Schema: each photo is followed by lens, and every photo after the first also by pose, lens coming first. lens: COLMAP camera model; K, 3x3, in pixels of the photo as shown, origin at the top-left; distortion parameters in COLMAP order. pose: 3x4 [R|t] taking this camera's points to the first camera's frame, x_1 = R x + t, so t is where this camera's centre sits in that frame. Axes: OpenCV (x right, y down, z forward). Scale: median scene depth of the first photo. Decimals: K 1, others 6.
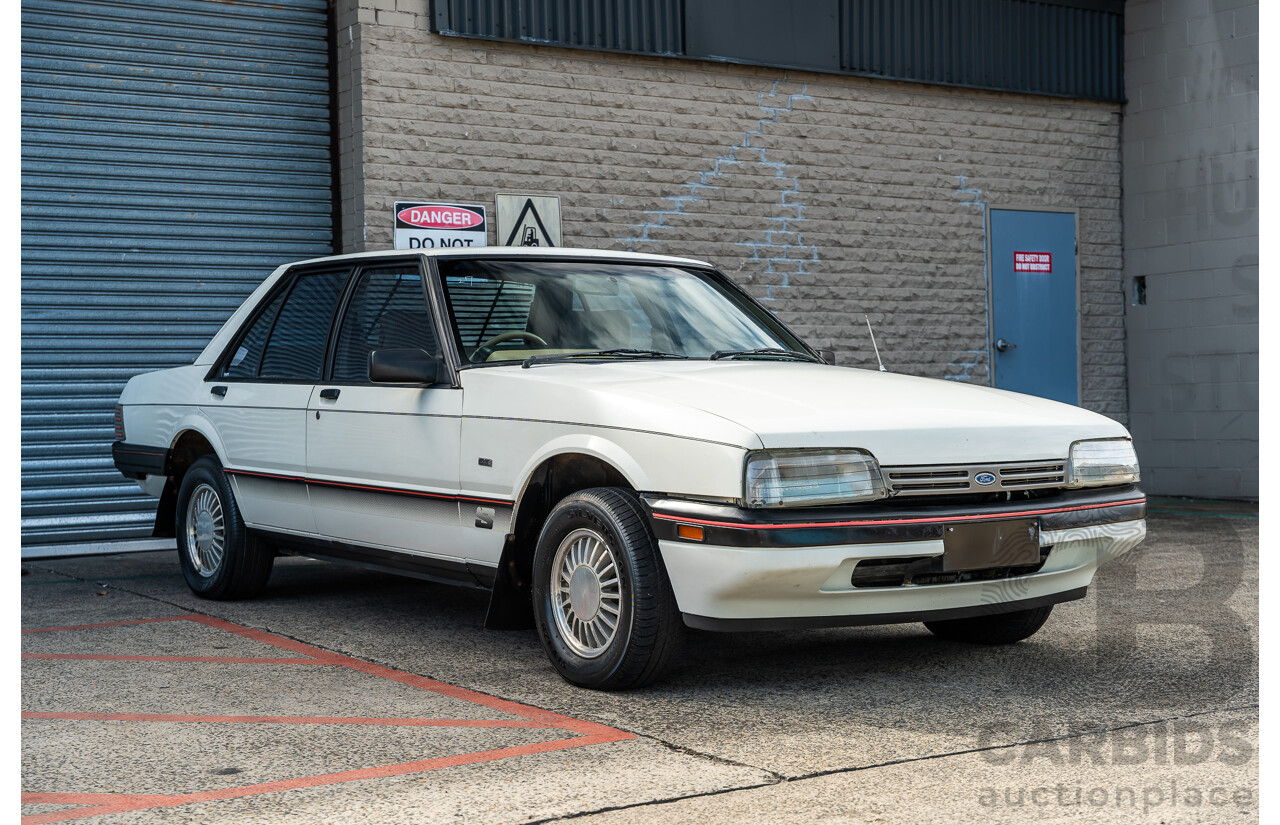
lens RADIAL K [[1963.8, 0, 633.0], [0, 1963.8, 409.6], [0, 0, 1]] dist [0.022748, 0.000000]
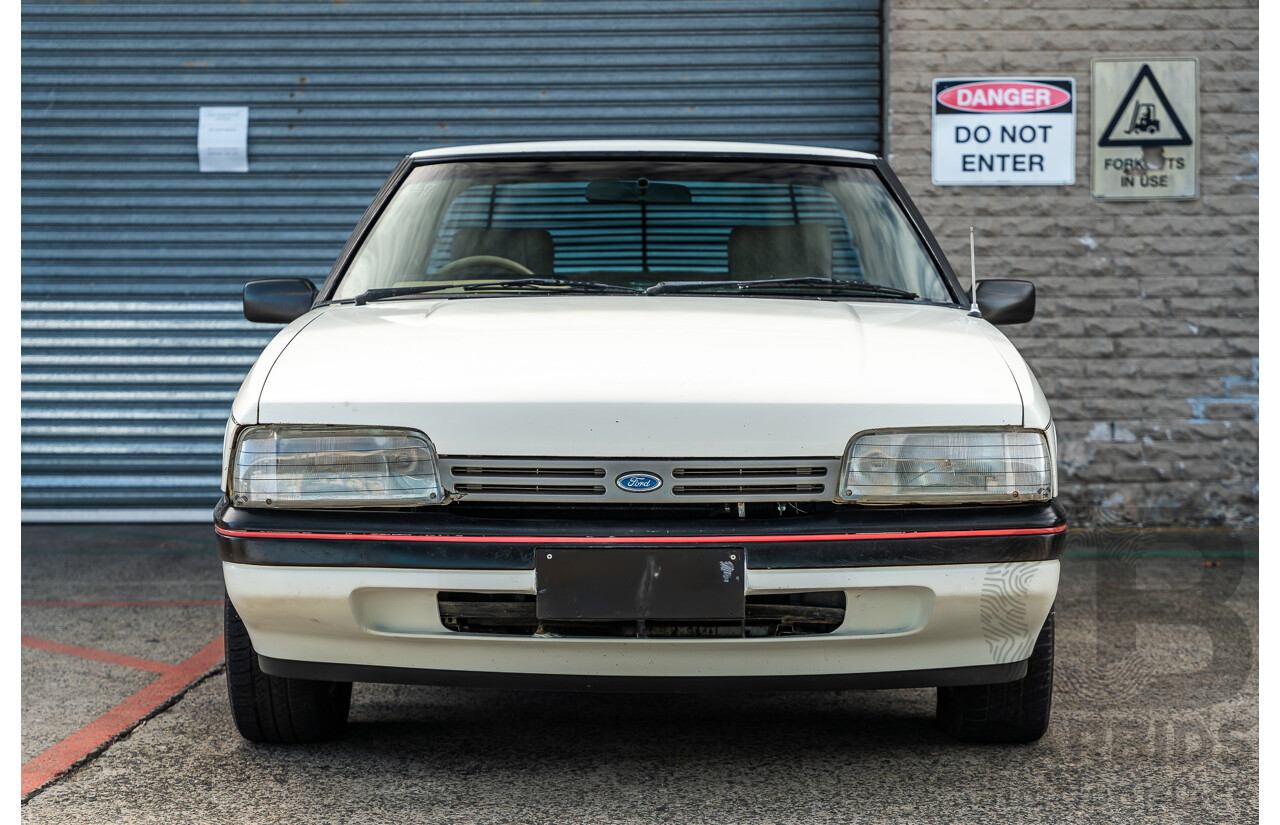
lens RADIAL K [[2379.4, 0, 623.5], [0, 2379.4, 431.5], [0, 0, 1]] dist [0.061004, 0.000000]
pose [[0.806079, 0.036354, -0.590690, 0.319705], [-0.014144, 0.999010, 0.042182, -0.007339], [0.591638, -0.025648, 0.805795, 0.181102]]
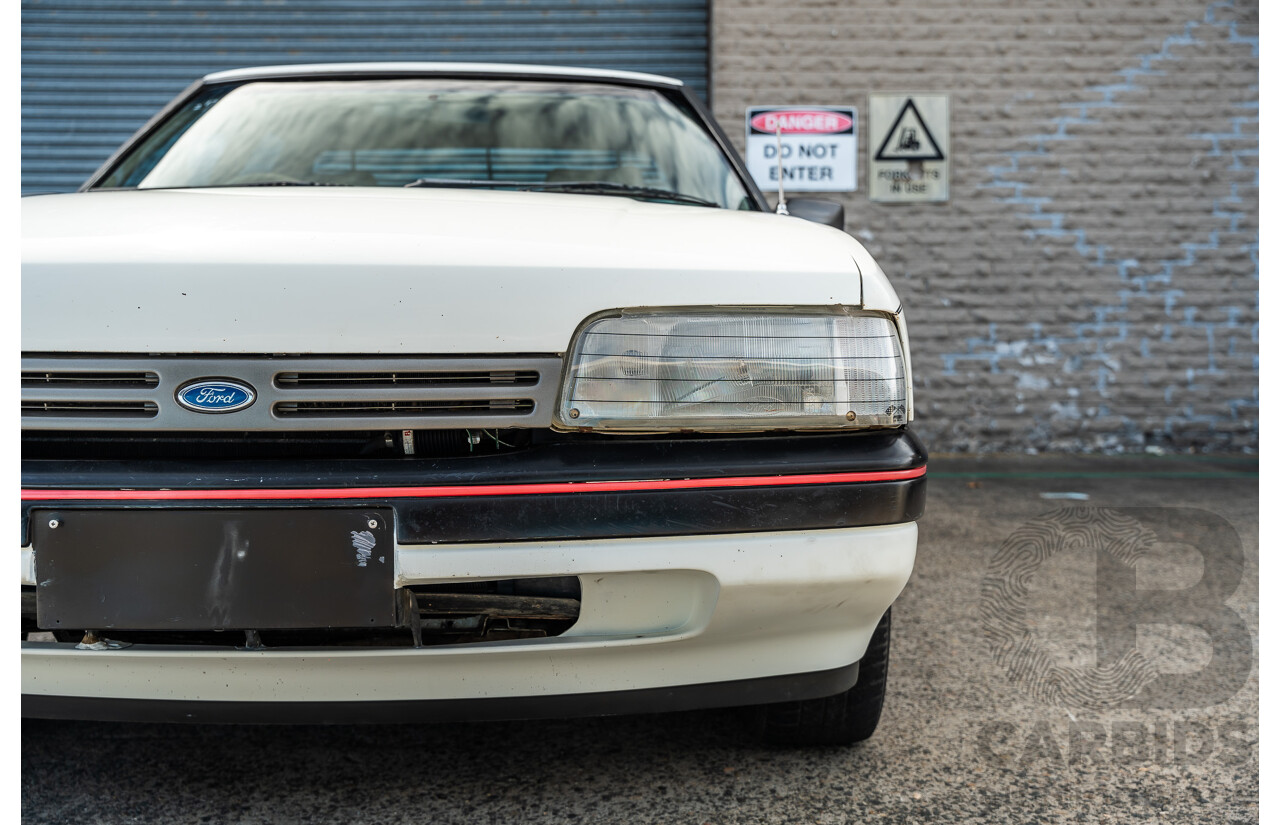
lens RADIAL K [[1288.5, 0, 633.0], [0, 1288.5, 417.9], [0, 0, 1]] dist [0.015566, 0.000000]
pose [[0.825918, 0.043457, -0.562112, 0.193359], [-0.014006, 0.998299, 0.056599, 0.012084], [0.563616, -0.038873, 0.825122, 0.419087]]
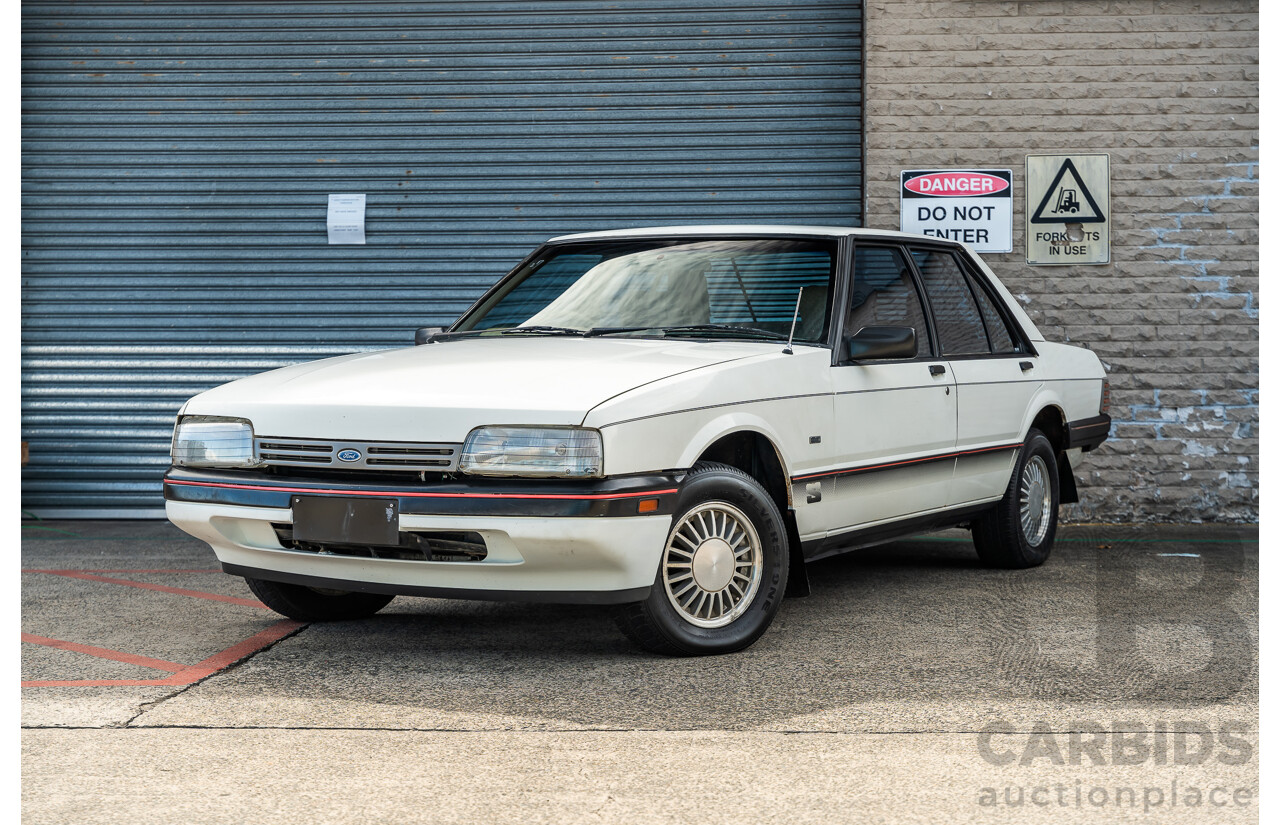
lens RADIAL K [[2065.0, 0, 633.0], [0, 2065.0, 426.4], [0, 0, 1]] dist [0.031619, 0.000000]
pose [[0.786117, 0.026205, -0.617522, 0.392067], [-0.013835, 0.999597, 0.024806, -0.003827], [0.617922, -0.010958, 0.786163, 0.117873]]
